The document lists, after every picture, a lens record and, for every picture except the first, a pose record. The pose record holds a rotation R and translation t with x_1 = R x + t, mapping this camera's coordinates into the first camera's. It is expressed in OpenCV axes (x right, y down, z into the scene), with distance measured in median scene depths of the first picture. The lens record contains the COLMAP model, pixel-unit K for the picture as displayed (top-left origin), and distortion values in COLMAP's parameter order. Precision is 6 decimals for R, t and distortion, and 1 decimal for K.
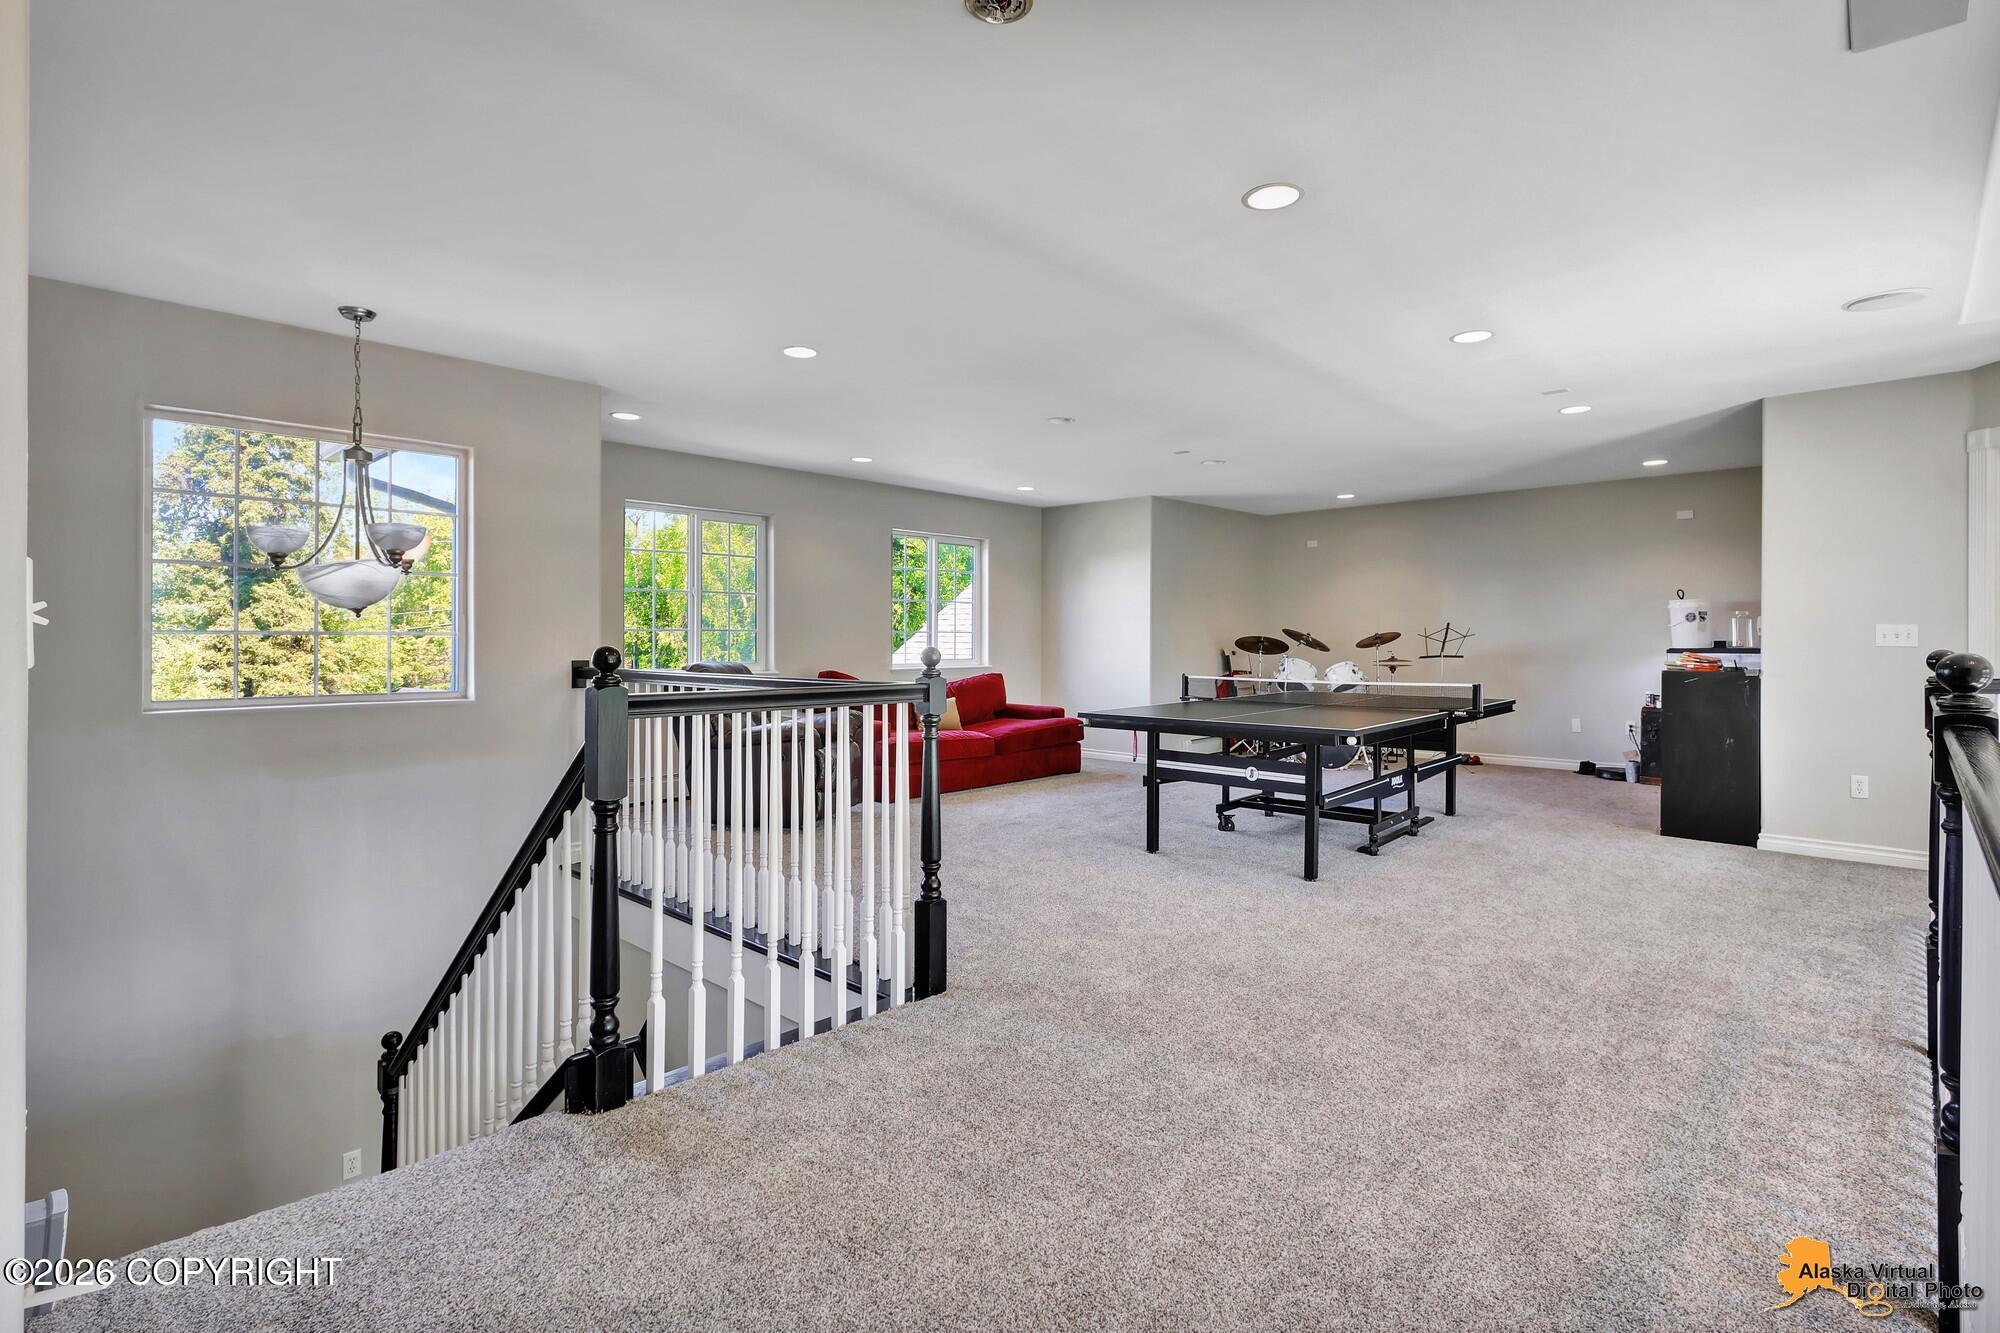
lens RADIAL K [[948.8, 0, 1007.1], [0, 948.8, 658.7], [0, 0, 1]] dist [0.005887, -0.000220]
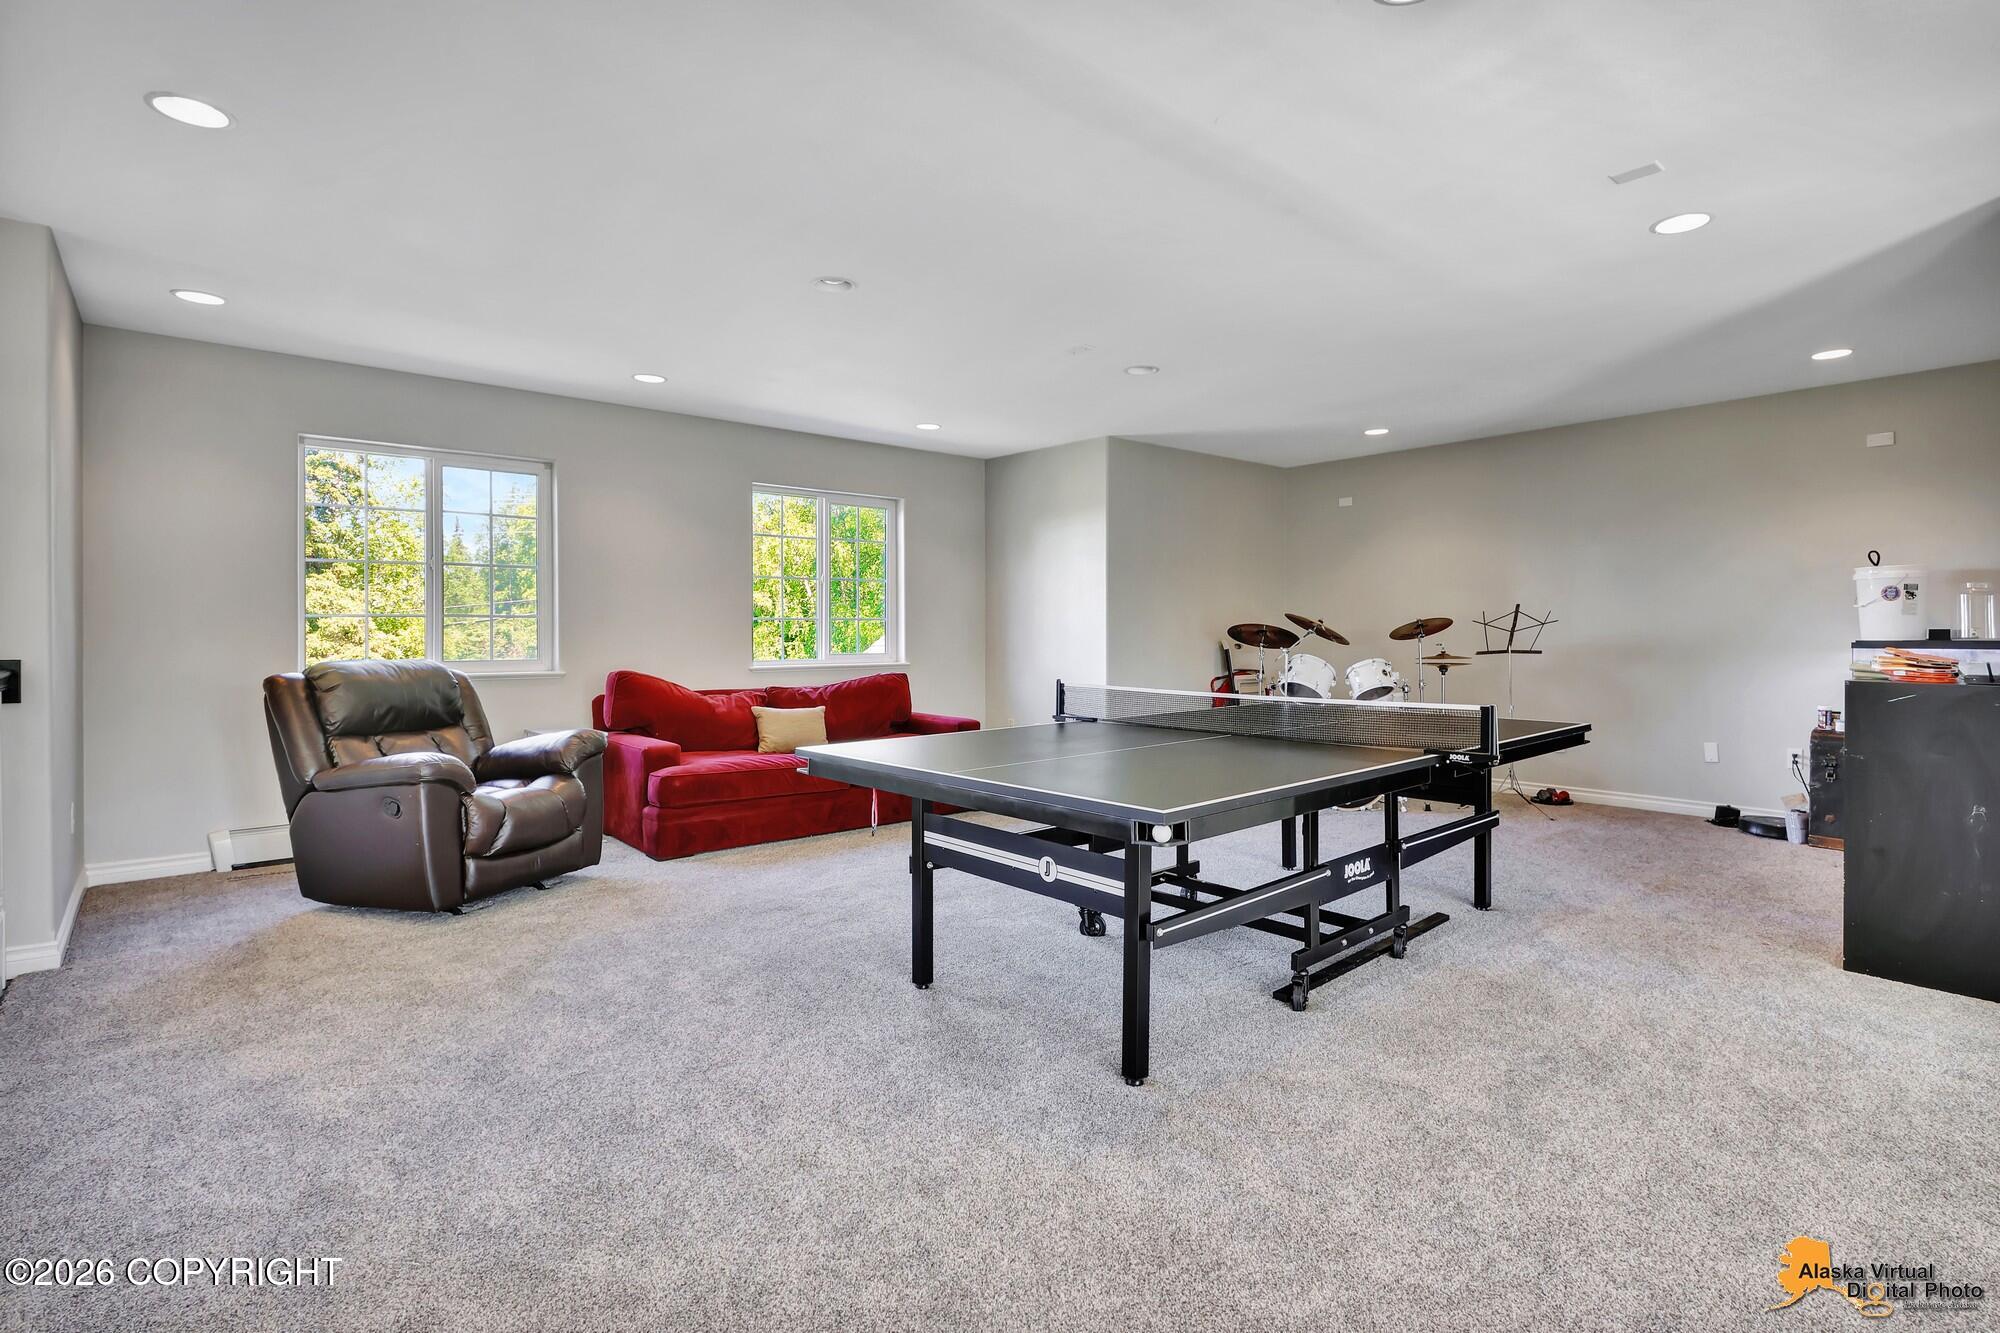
lens RADIAL K [[990.1, 0, 1003.2], [0, 990.1, 644.0], [0, 0, 1]] dist [-0.000569, -0.000588]
pose [[0.994937, -0.000062, -0.100499, 0.176675], [-0.000578, 0.999980, -0.006346, -0.003758], [0.100497, 0.006372, 0.994917, 0.258069]]
